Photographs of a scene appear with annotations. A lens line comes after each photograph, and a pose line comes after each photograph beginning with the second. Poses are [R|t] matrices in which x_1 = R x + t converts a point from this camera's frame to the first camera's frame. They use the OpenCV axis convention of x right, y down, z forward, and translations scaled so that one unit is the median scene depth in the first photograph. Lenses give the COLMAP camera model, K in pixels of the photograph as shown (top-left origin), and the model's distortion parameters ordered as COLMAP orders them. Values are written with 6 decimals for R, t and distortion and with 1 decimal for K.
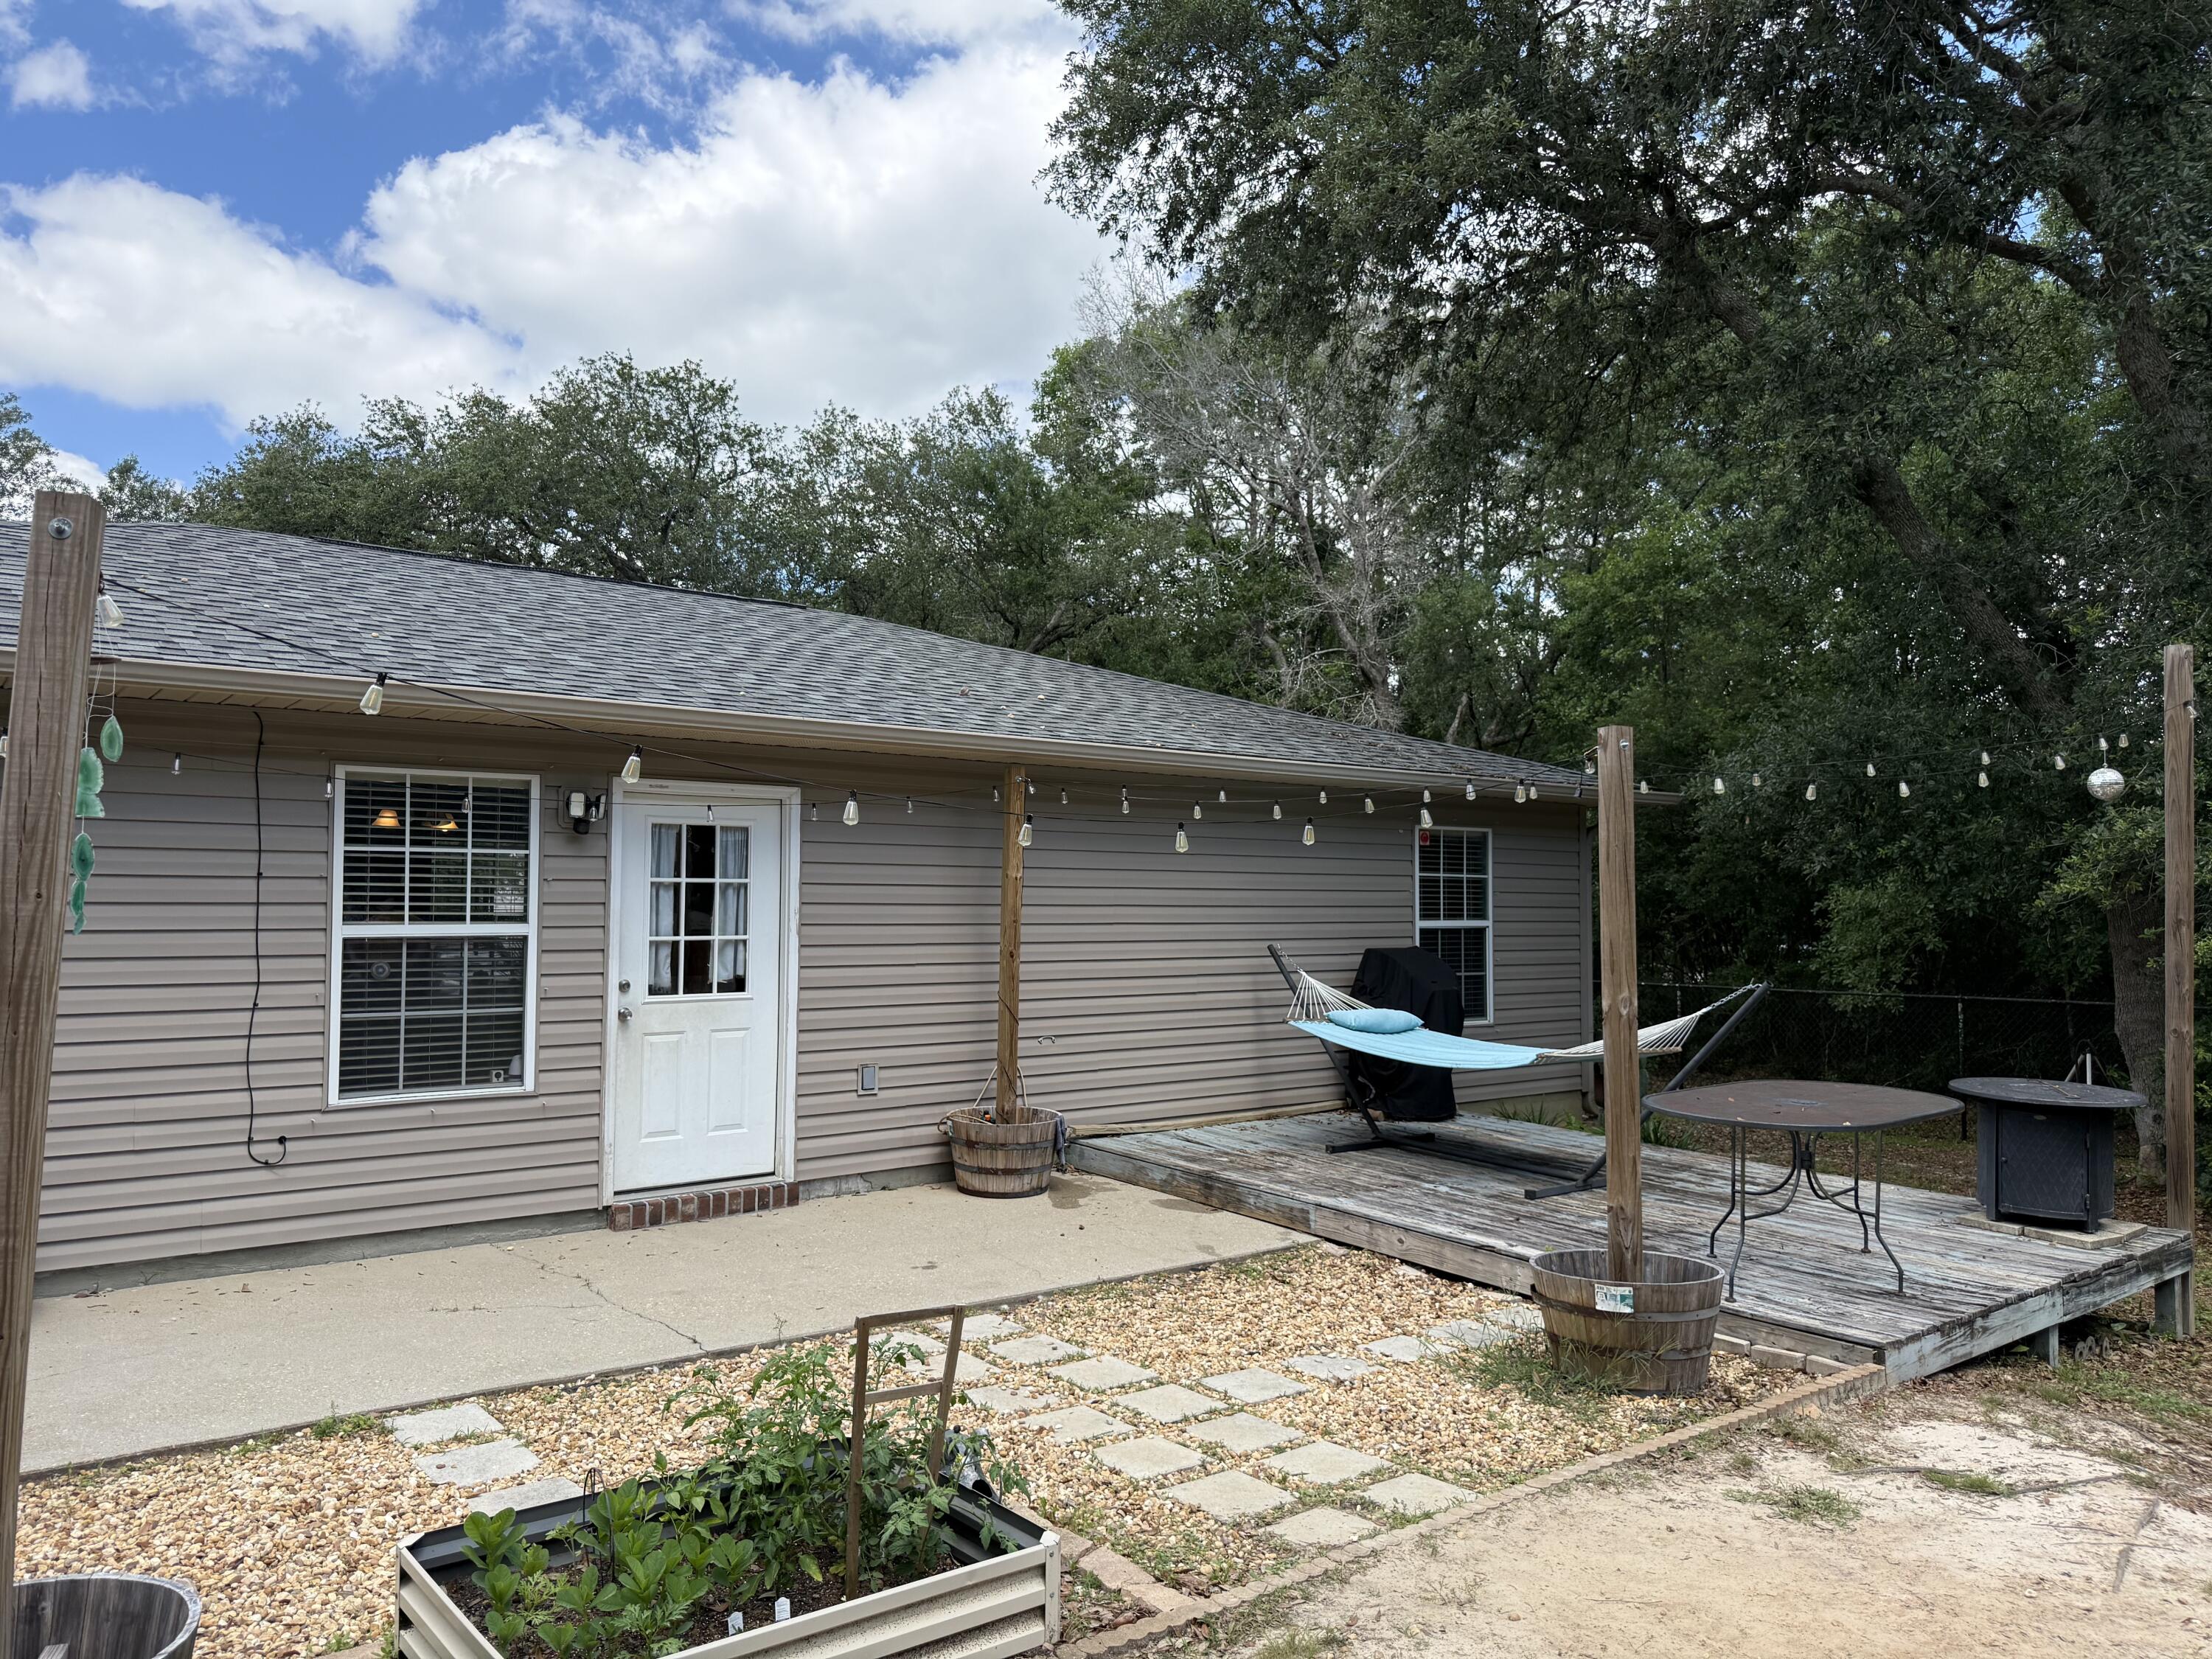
lens RADIAL K [[1549.9, 0, 1109.0], [0, 1549.9, 819.8], [0, 0, 1]] dist [0.198371, -0.348738]
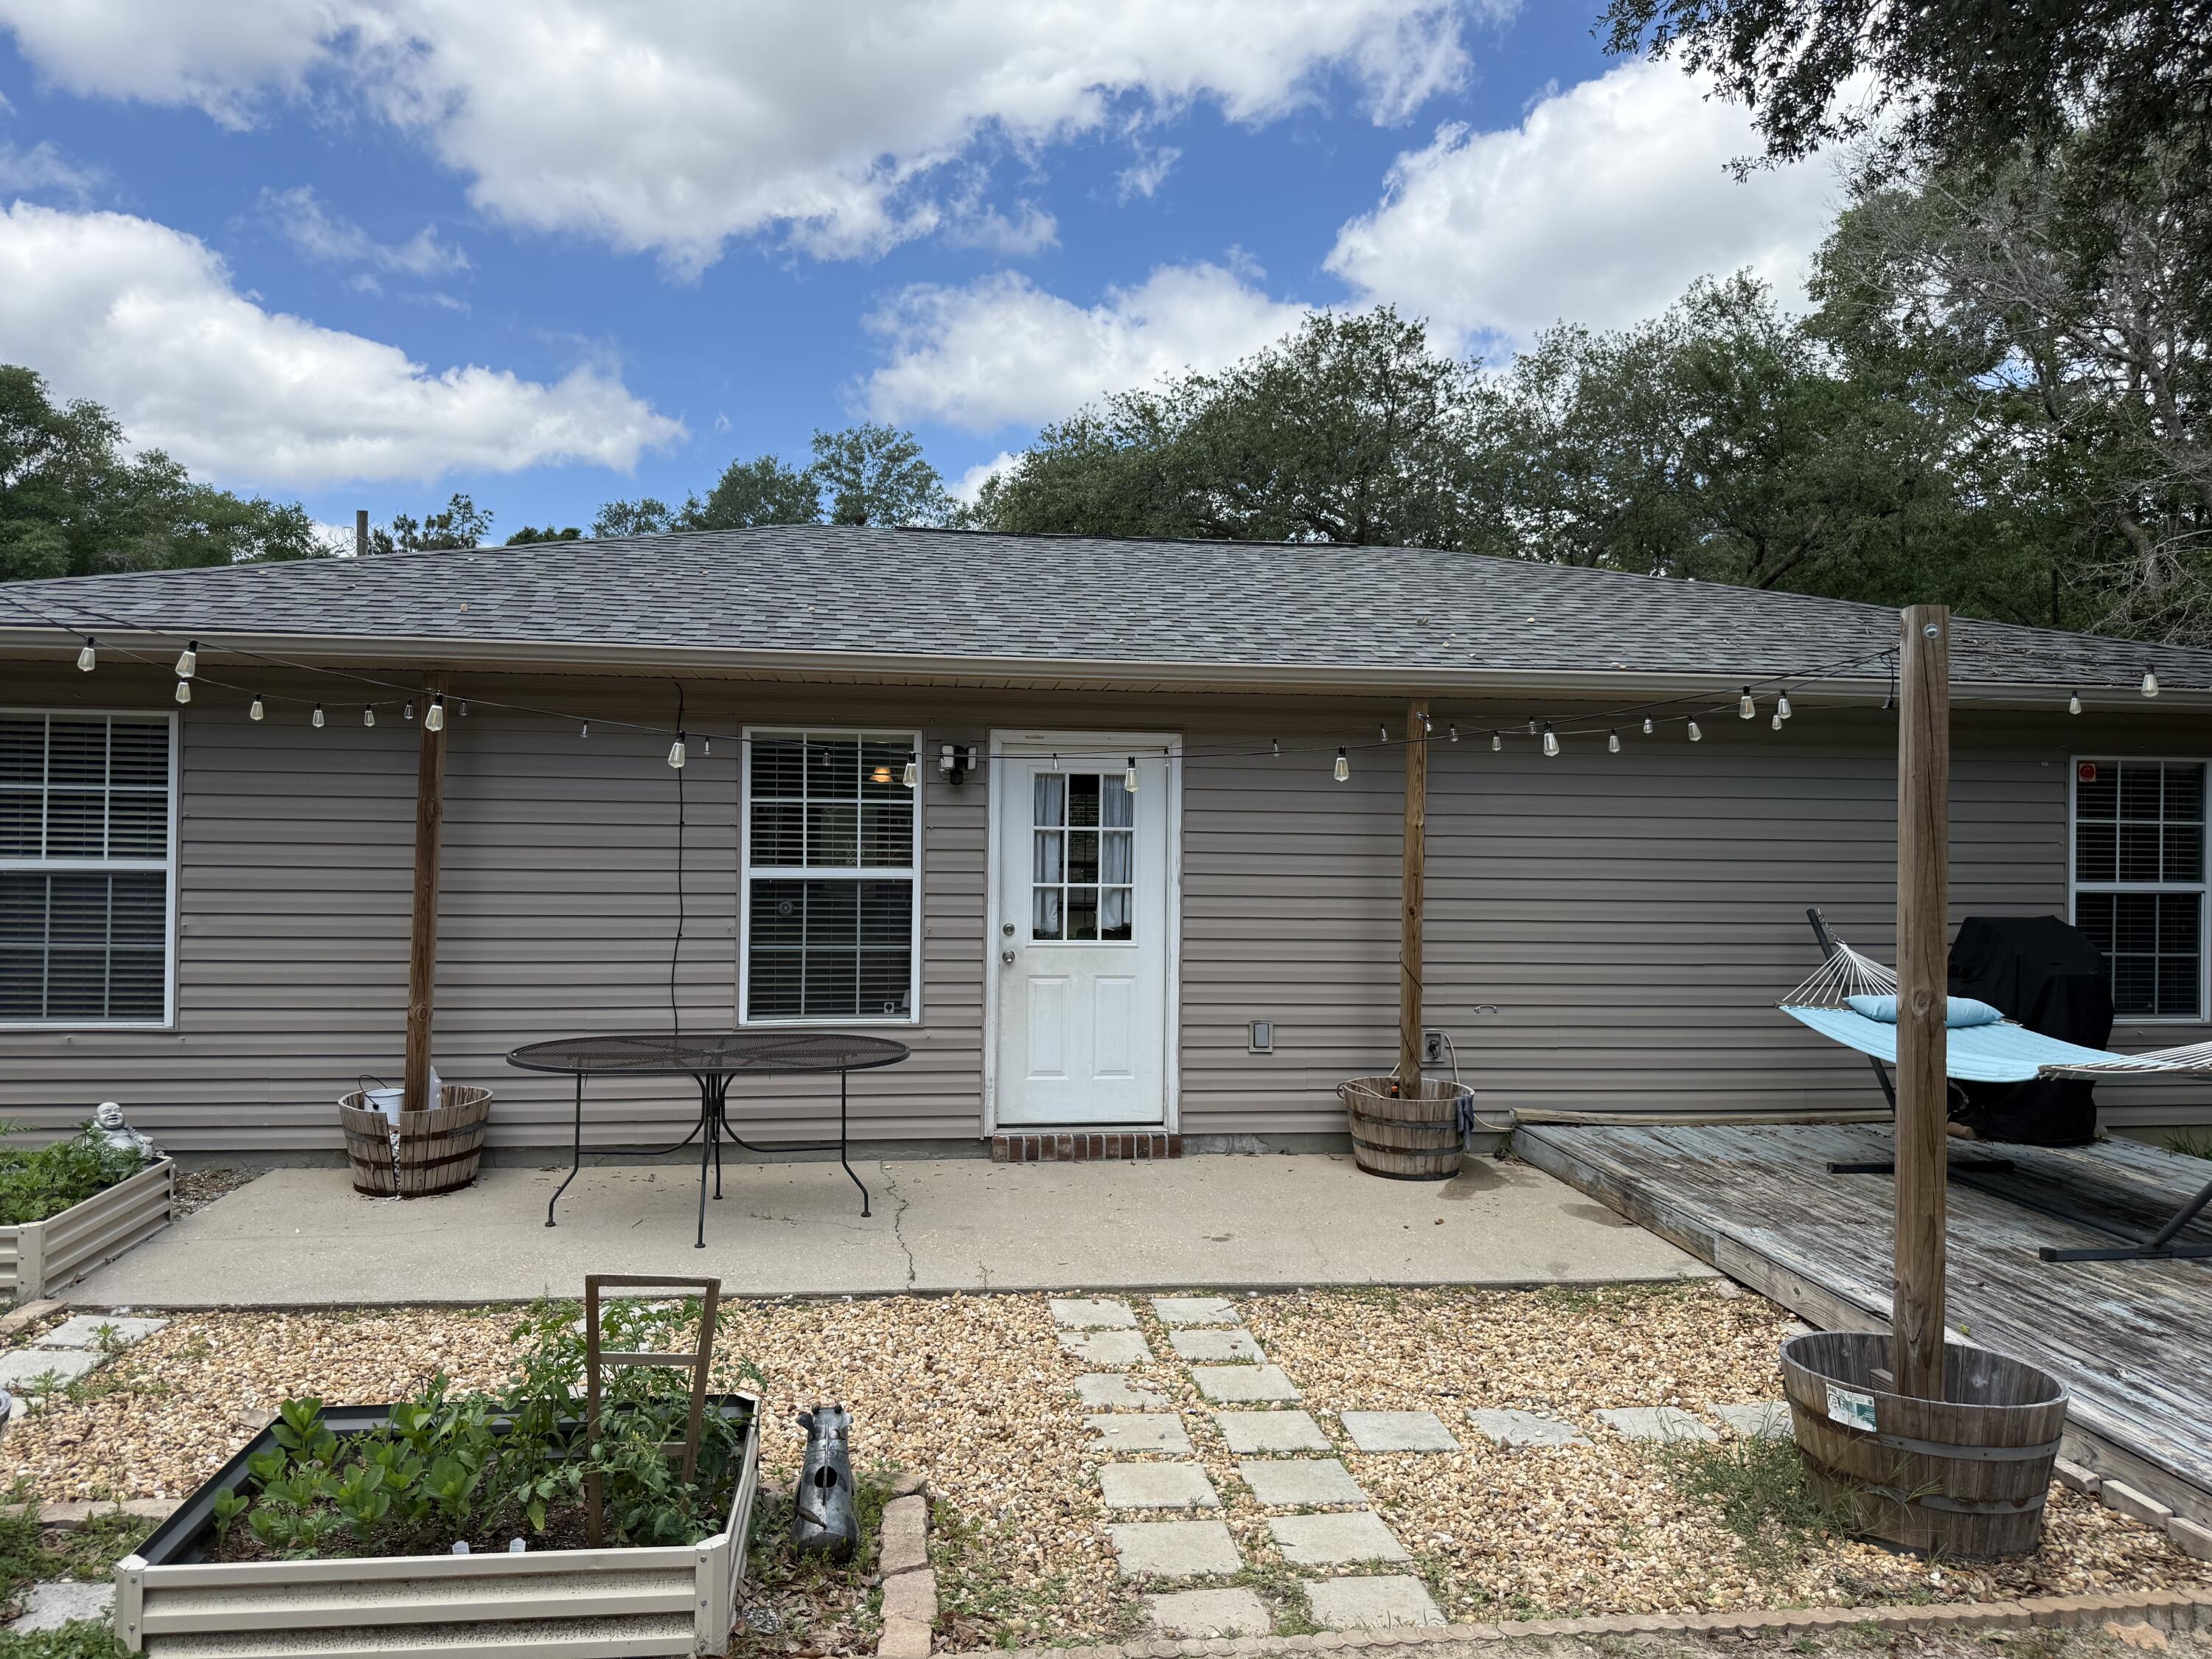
lens RADIAL K [[1549.9, 0, 1109.0], [0, 1549.9, 819.8], [0, 0, 1]] dist [0.198371, -0.348738]
pose [[0.860594, -0.004318, -0.509274, 0.276816], [0.020467, 0.999449, 0.026113, 0.007300], [0.508880, -0.032896, 0.860208, 0.151428]]
